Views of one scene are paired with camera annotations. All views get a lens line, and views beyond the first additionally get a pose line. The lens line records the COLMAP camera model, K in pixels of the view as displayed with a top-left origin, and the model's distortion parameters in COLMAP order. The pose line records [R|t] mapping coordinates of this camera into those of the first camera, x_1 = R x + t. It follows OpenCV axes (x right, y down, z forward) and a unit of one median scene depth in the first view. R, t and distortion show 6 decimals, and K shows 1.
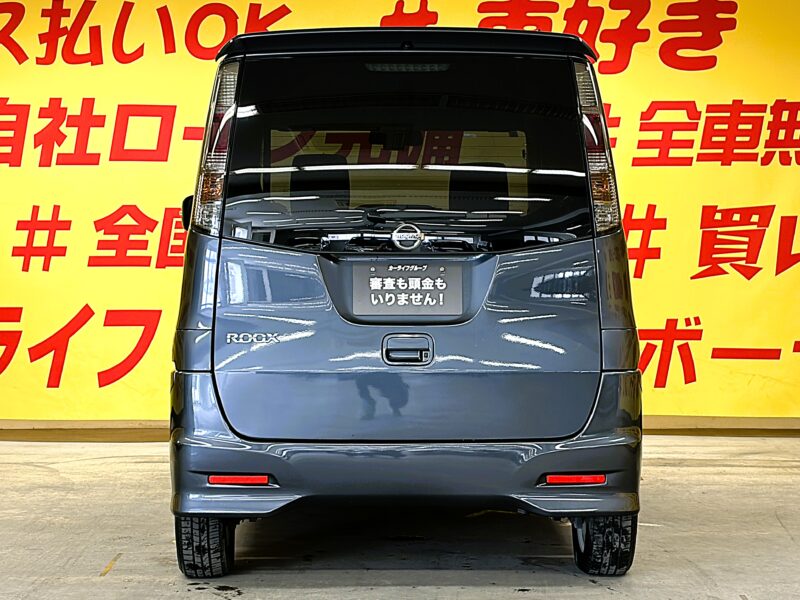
lens RADIAL K [[1974.0, 0, 400.0], [0, 1974.0, 300.0], [0, 0, 1]] dist [0.287361, -0.777370]
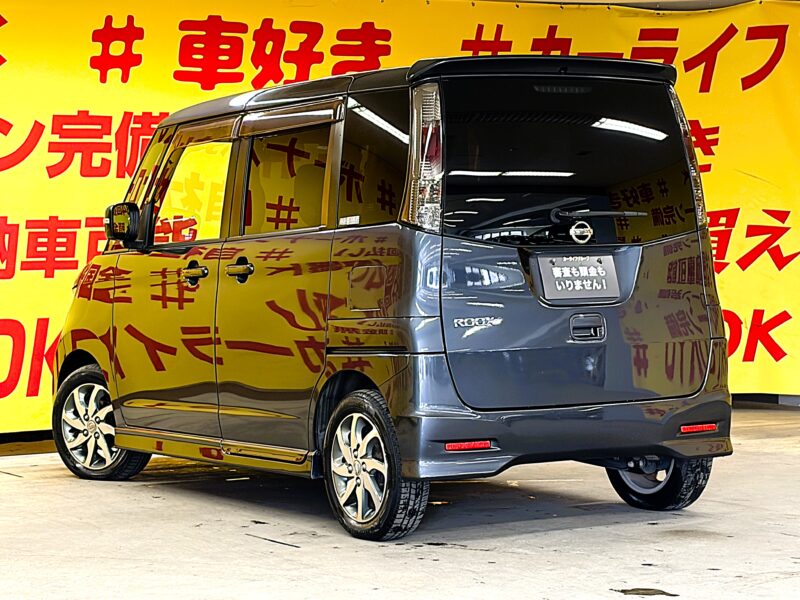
lens RADIAL K [[2149.3, 0, 400.0], [0, 2149.3, 300.0], [0, 0, 1]] dist [0.006140, 0.207759]
pose [[0.860680, -0.025831, 0.508491, -0.737760], [0.032814, 0.999450, -0.004771, 0.011160], [-0.508088, 0.020792, 0.861054, -0.052973]]
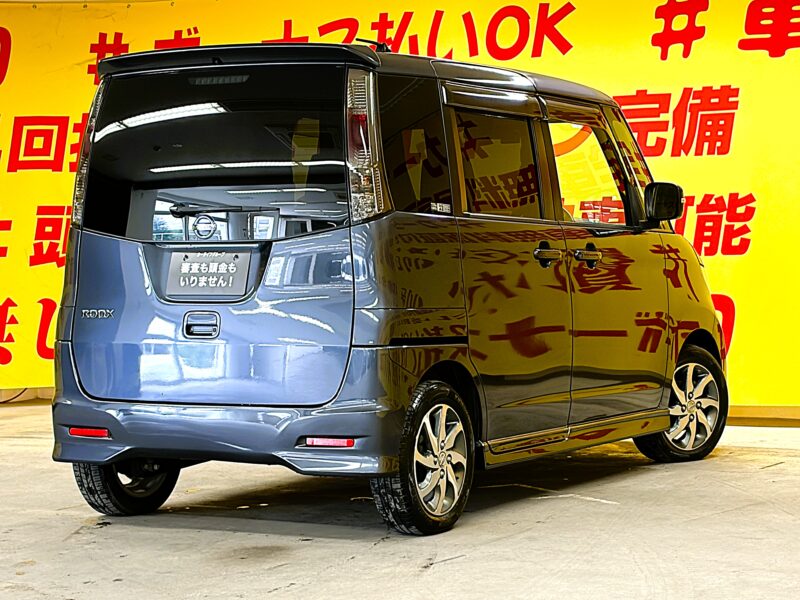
lens RADIAL K [[2127.4, 0, 400.0], [0, 2127.4, 300.0], [0, 0, 1]] dist [0.330180, -0.105335]
pose [[0.857859, 0.006607, -0.513843, 0.735505], [-0.005288, 0.999978, 0.004030, 0.004841], [0.513858, -0.000740, 0.857875, -0.012328]]
